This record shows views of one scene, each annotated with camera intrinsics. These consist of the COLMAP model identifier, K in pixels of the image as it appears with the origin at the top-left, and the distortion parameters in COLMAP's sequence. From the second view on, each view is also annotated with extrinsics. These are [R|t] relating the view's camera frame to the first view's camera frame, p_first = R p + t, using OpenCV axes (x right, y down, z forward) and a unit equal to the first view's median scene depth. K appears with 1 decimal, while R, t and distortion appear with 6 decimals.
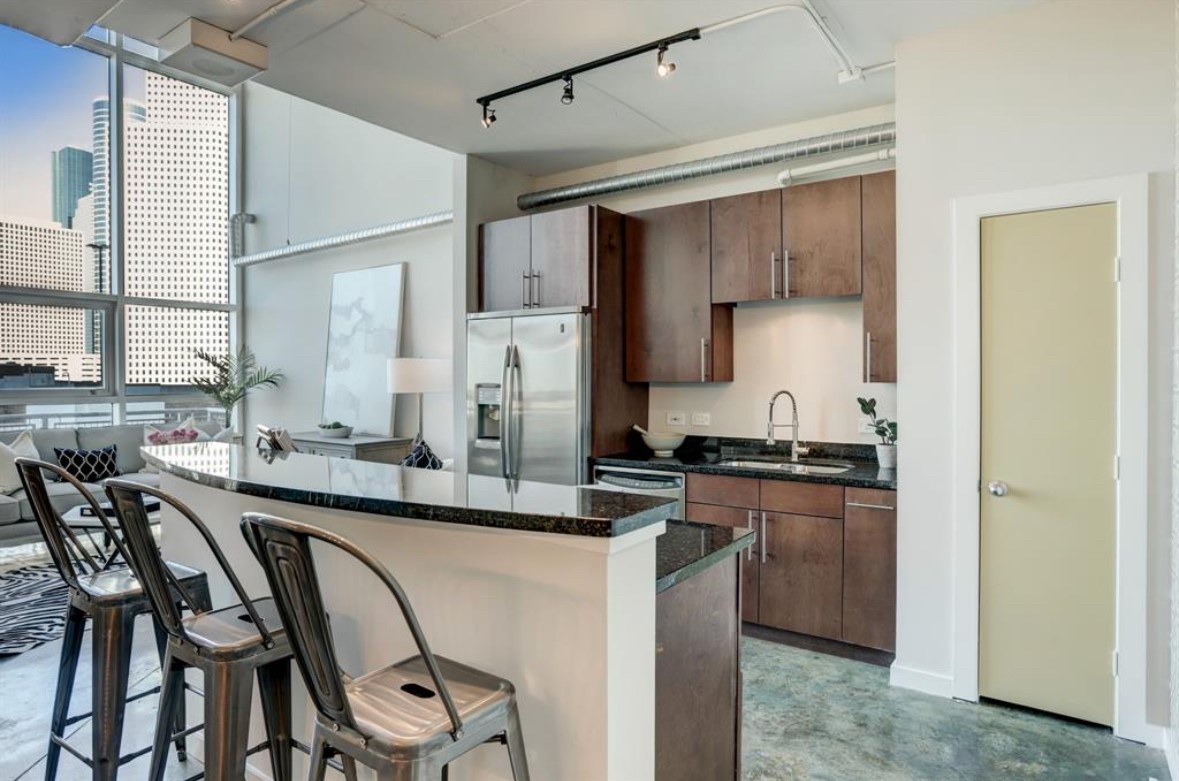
lens RADIAL K [[702.0, 0, 619.4], [0, 702.0, 385.8], [0, 0, 1]] dist [-0.020429, 0.007278]
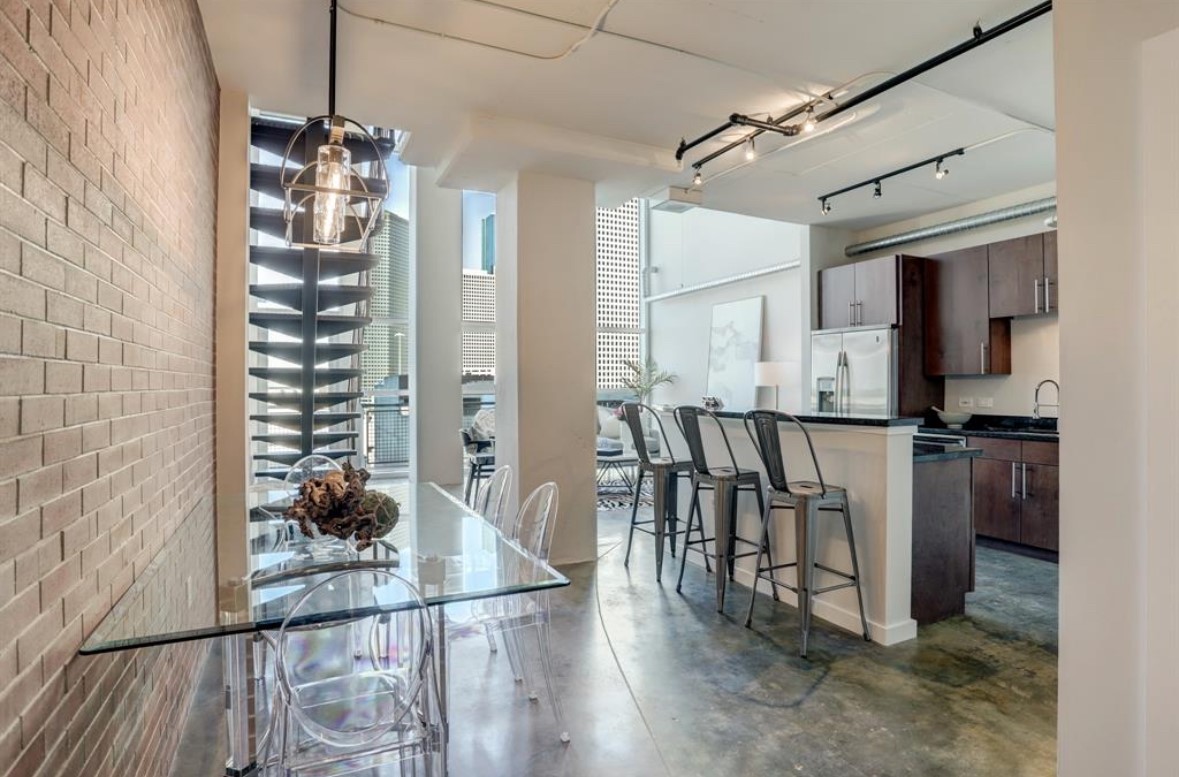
lens RADIAL K [[660.1, 0, 600.6], [0, 660.1, 378.8], [0, 0, 1]] dist [-0.061859, 0.005349]
pose [[0.877049, -0.005198, -0.480372, 0.062754], [-0.005306, 0.999776, -0.020507, 0.031036], [0.480371, 0.020534, 0.876825, -0.454312]]
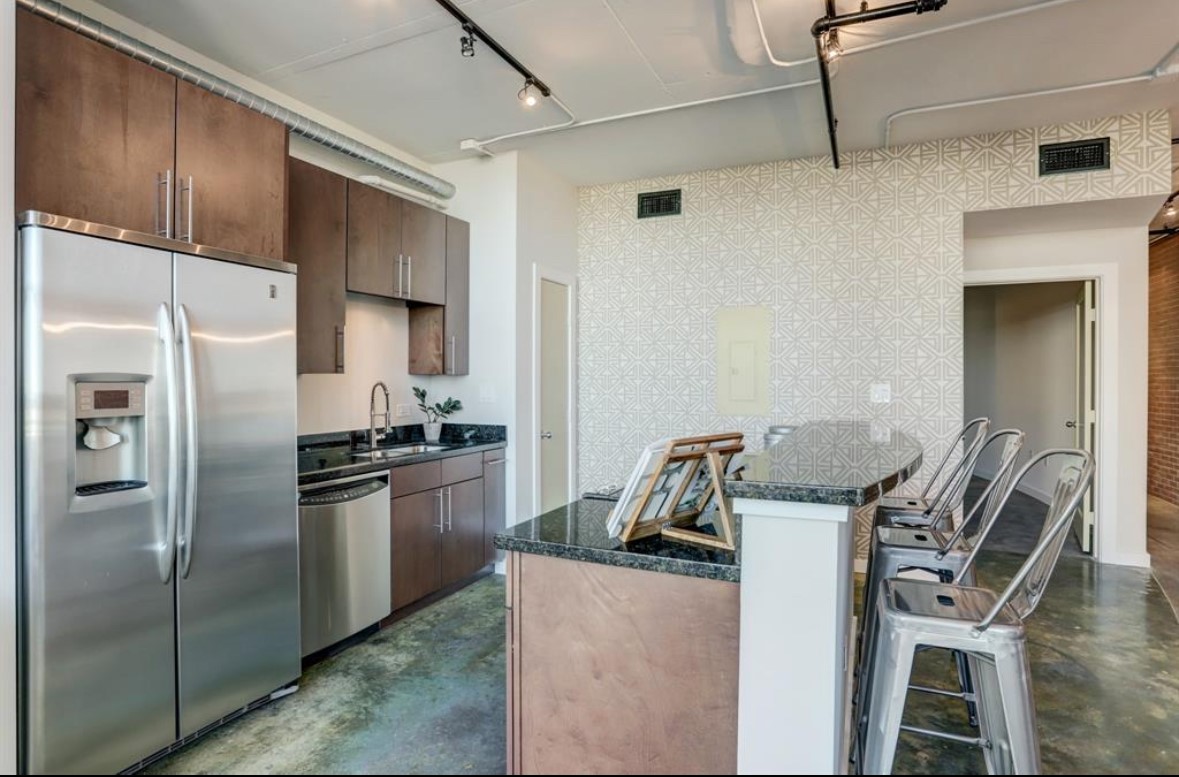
lens RADIAL K [[595.1, 0, 598.8], [0, 595.1, 377.5], [0, 0, 1]] dist [-0.048864, 0.019132]
pose [[-0.180186, -0.001971, 0.983631, -0.642949], [0.010563, 0.999936, 0.003939, -0.000298], [-0.983576, 0.011100, -0.180154, 0.757315]]
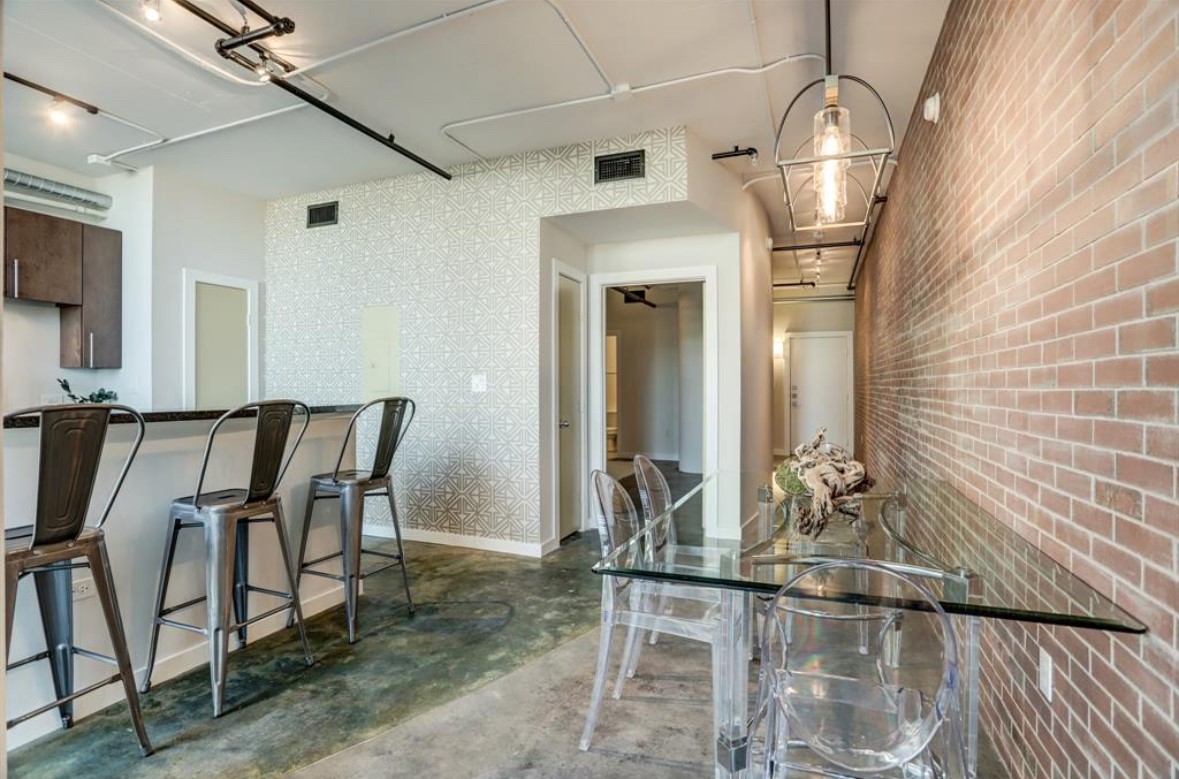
lens RADIAL K [[556.3, 0, 579.5], [0, 556.3, 381.1], [0, 0, 1]] dist [-0.033968, 0.005149]
pose [[-0.217350, 0.010740, 0.976035, -0.785396], [0.014977, 0.999858, -0.007667, 0.038751], [-0.975979, 0.012952, -0.217480, 0.206607]]
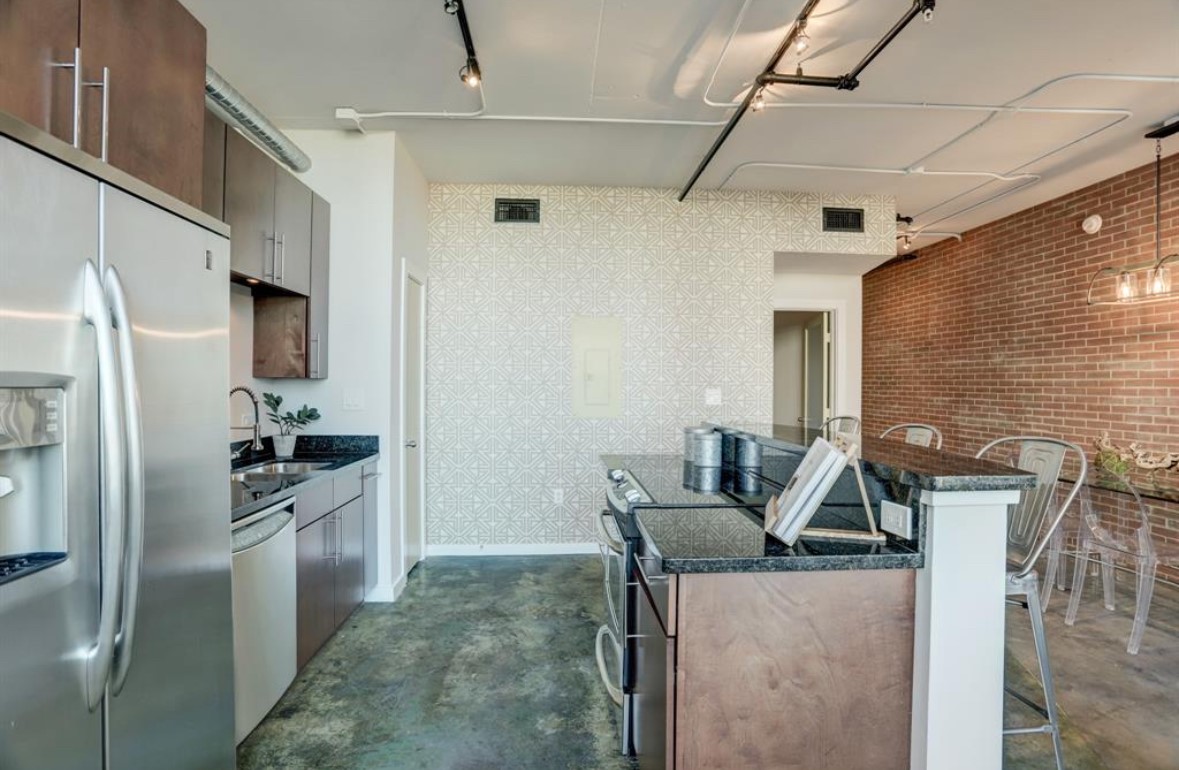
lens RADIAL K [[555.5, 0, 579.3], [0, 555.5, 381.4], [0, 0, 1]] dist [-0.041009, 0.004257]
pose [[-0.602588, -0.002398, 0.798049, -0.489713], [0.003812, 0.999975, 0.005883, -0.002335], [-0.798044, 0.006587, -0.602564, 0.973802]]
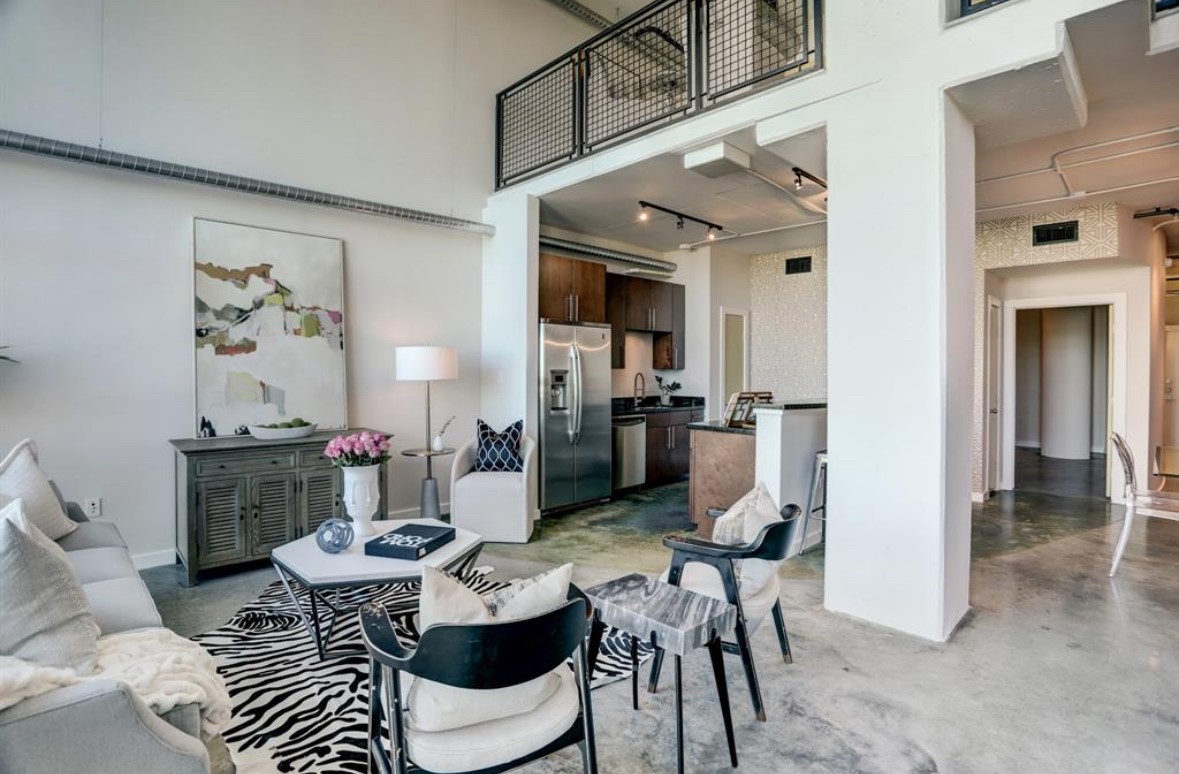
lens RADIAL K [[556.3, 0, 630.9], [0, 556.3, 376.9], [0, 0, 1]] dist [-0.033968, 0.005149]
pose [[0.149036, -0.015350, 0.988713, -1.300198], [0.007257, 0.999870, 0.014429, -0.005665], [-0.988805, 0.005025, 0.149128, 0.703645]]
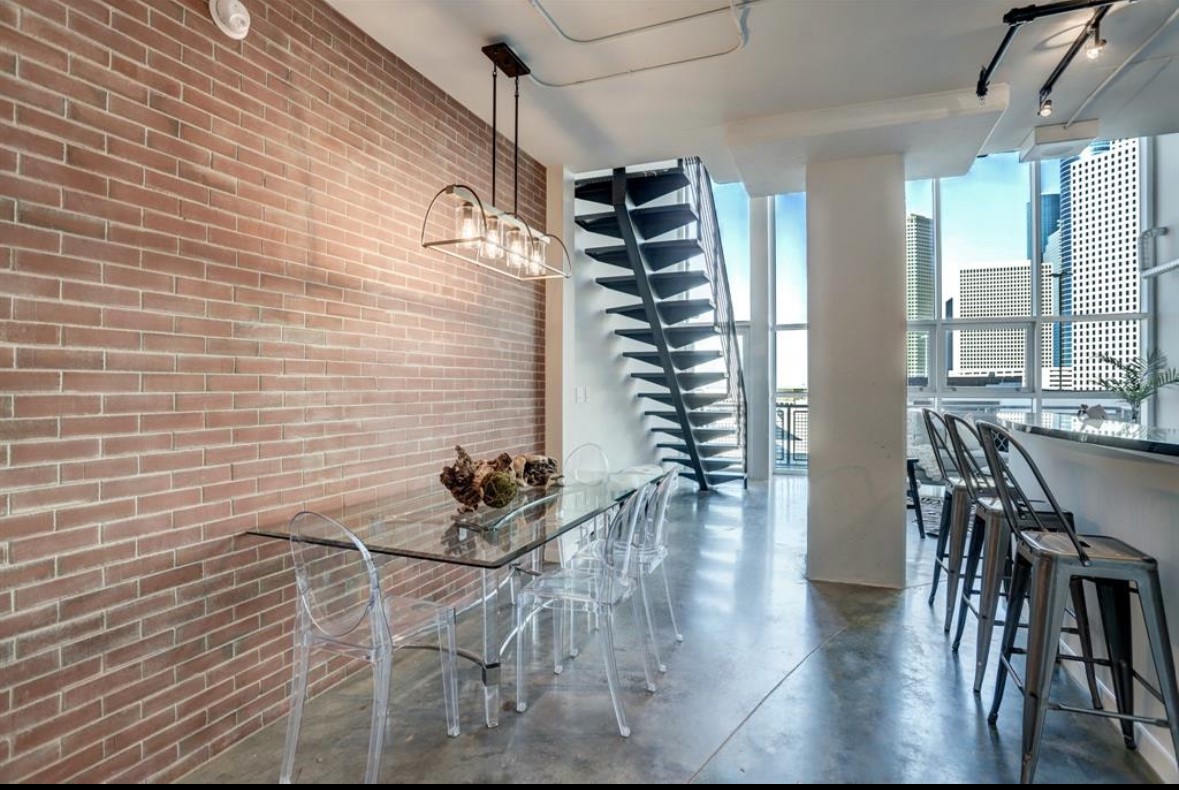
lens RADIAL K [[598.8, 0, 587.6], [0, 598.8, 389.0], [0, 0, 1]] dist [-0.008525, 0.000445]
pose [[0.245888, -0.000459, -0.969298, 0.250469], [-0.009380, 0.999952, -0.002853, 0.027965], [0.969253, 0.009794, 0.245872, -0.152791]]
